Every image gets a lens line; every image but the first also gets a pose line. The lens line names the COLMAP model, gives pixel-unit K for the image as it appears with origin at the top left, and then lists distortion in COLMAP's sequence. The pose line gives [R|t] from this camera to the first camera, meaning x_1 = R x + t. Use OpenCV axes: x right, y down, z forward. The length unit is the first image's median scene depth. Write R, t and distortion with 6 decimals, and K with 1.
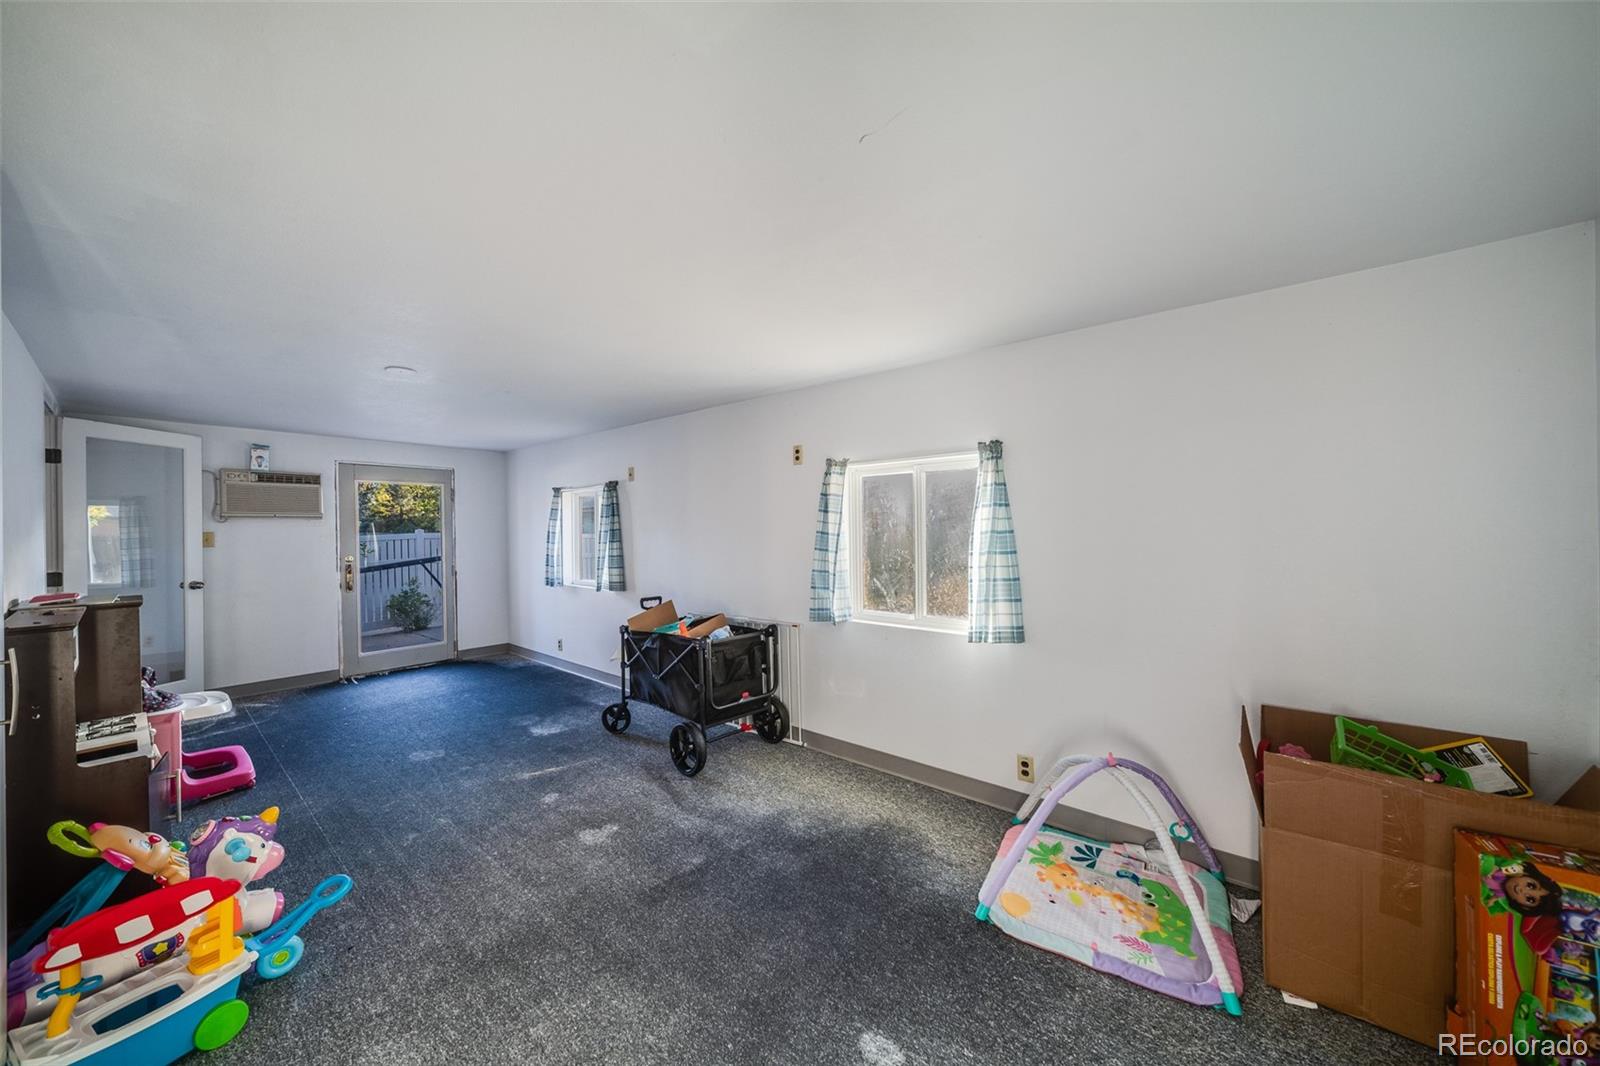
lens RADIAL K [[561.9, 0, 802.1], [0, 561.9, 528.7], [0, 0, 1]] dist [-0.001311, -0.000373]
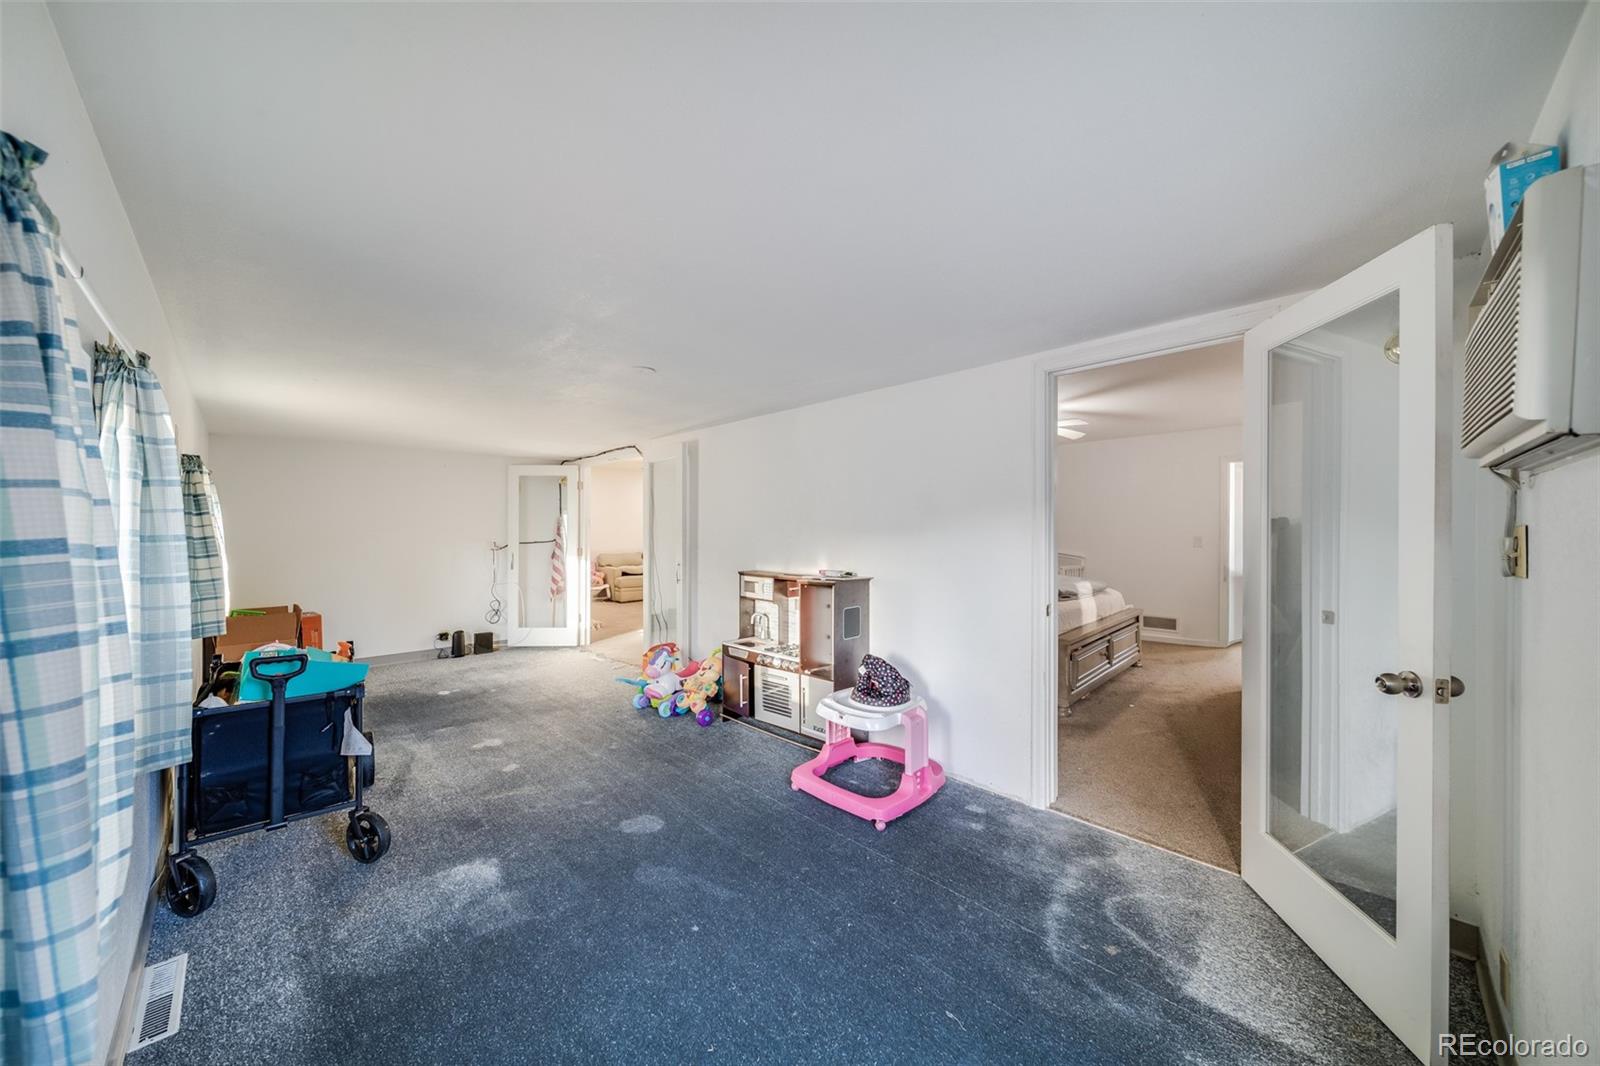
lens RADIAL K [[559.4, 0, 798.6], [0, 559.4, 525.5], [0, 0, 1]] dist [-0.000044, -0.000142]
pose [[-0.995583, 0.013289, 0.092945, -1.253108], [0.011962, 0.999819, -0.014821, 0.016130], [-0.093125, -0.013644, -0.995561, 2.286012]]
